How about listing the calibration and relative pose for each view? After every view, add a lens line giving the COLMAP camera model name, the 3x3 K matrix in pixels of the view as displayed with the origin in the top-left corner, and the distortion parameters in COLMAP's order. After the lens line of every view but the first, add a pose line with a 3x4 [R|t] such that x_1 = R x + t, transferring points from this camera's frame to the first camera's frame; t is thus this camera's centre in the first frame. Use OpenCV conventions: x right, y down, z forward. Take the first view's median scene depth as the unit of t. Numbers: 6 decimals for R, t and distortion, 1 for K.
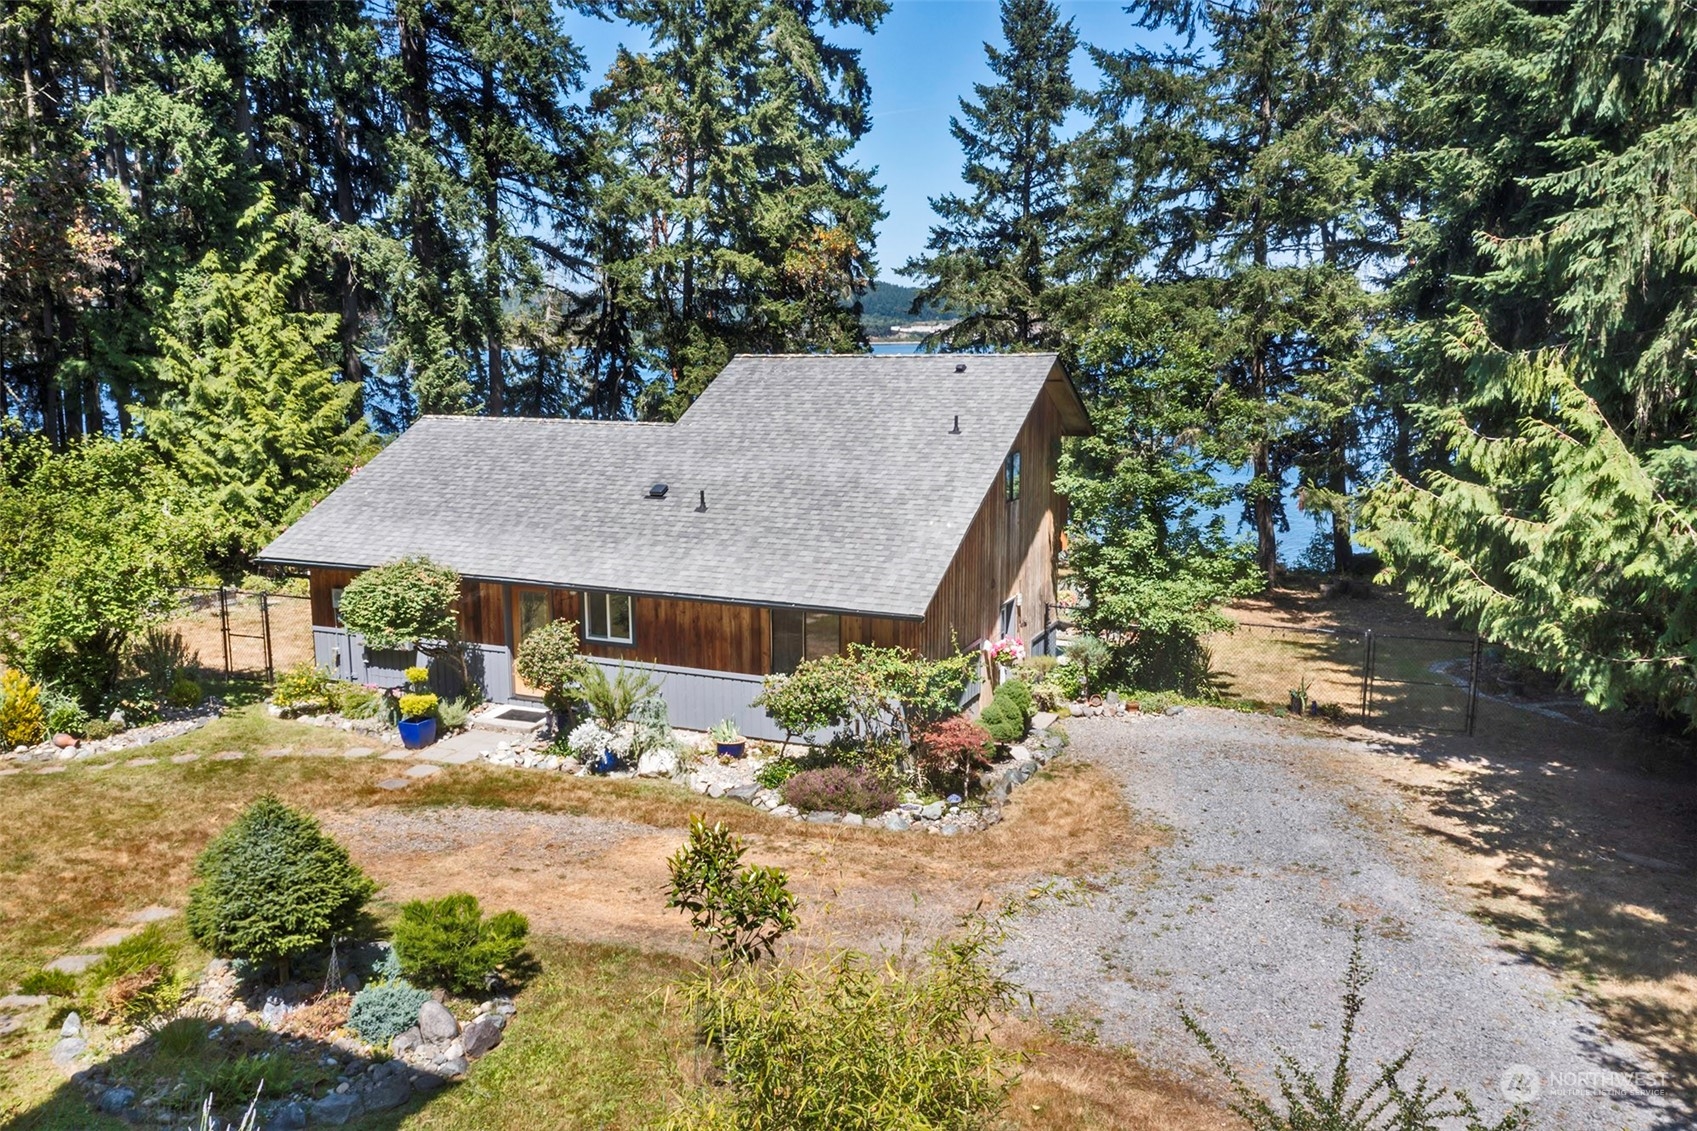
lens RADIAL K [[1355.8, 0, 854.8], [0, 1355.8, 565.1], [0, 0, 1]] dist [-0.023923, 0.042020]
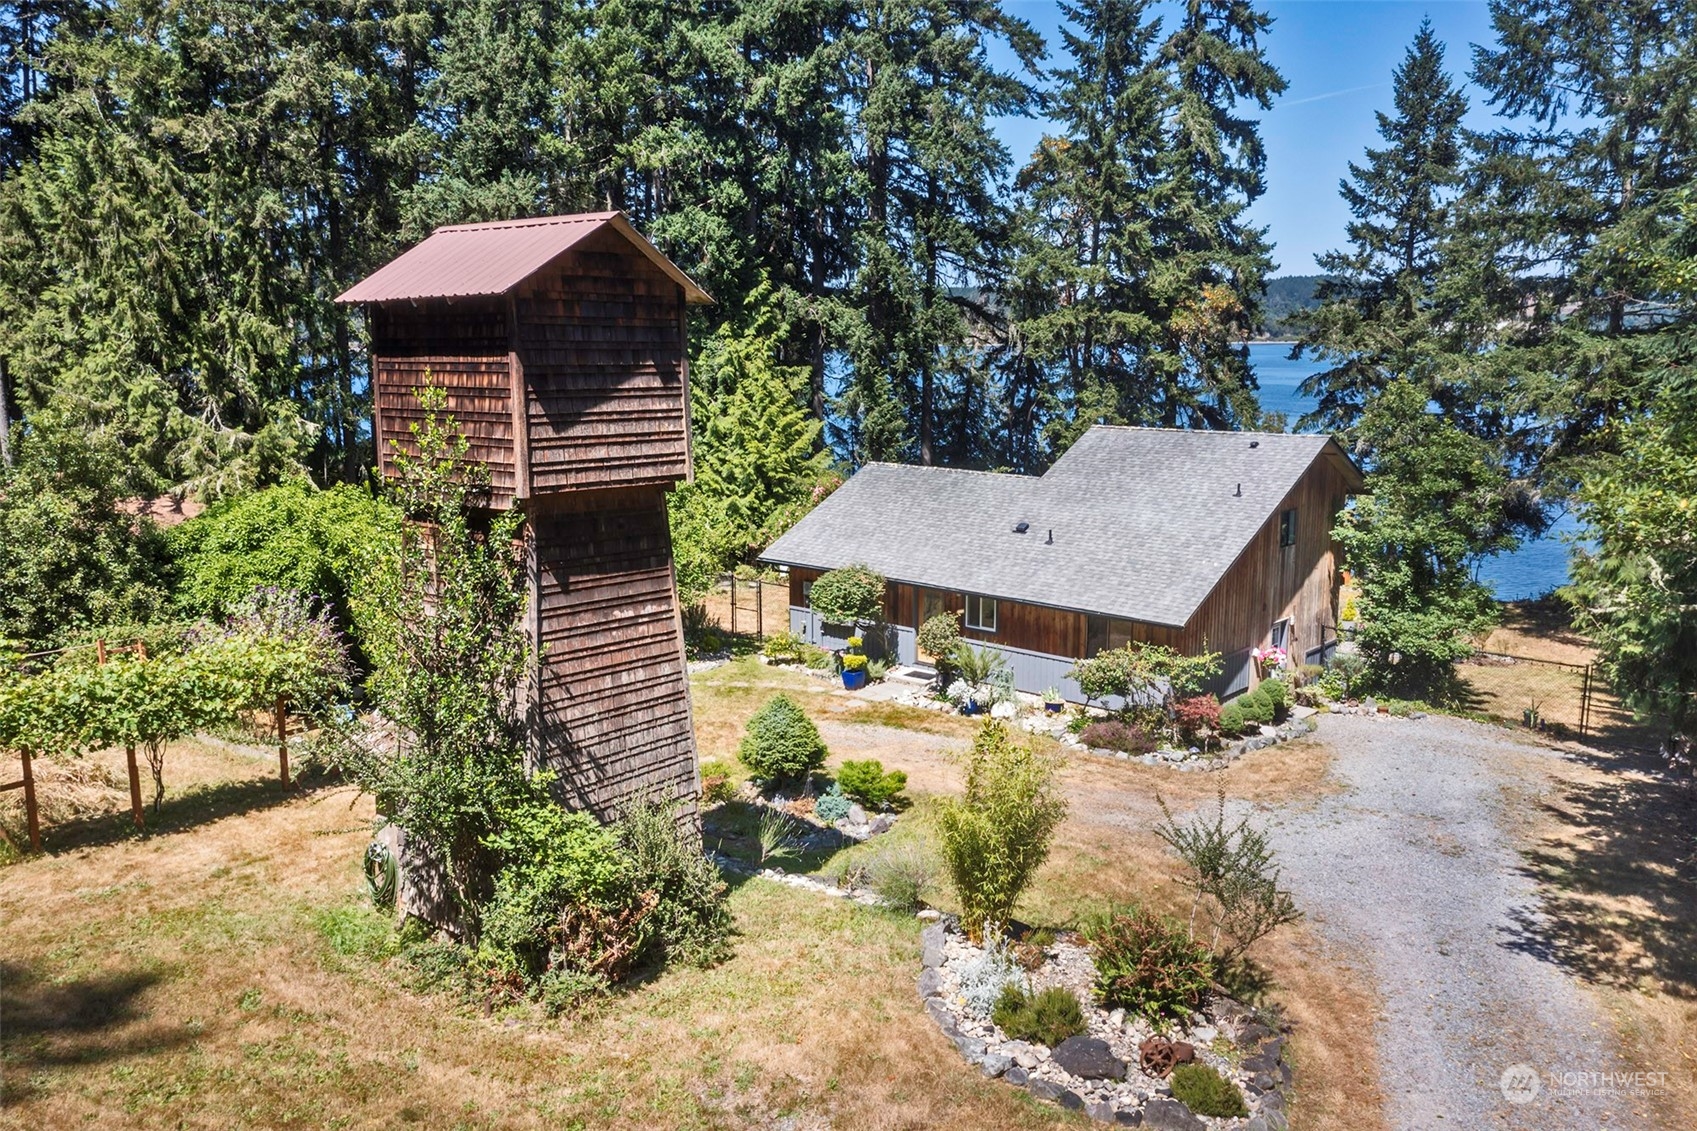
lens RADIAL K [[1355.8, 0, 846.5], [0, 1355.8, 565.4], [0, 0, 1]] dist [-0.023923, 0.042020]
pose [[0.947989, 0.056570, -0.313234, 0.102343], [-0.055769, 0.998377, 0.011525, -0.016251], [0.313378, 0.006543, 0.949606, -0.330083]]
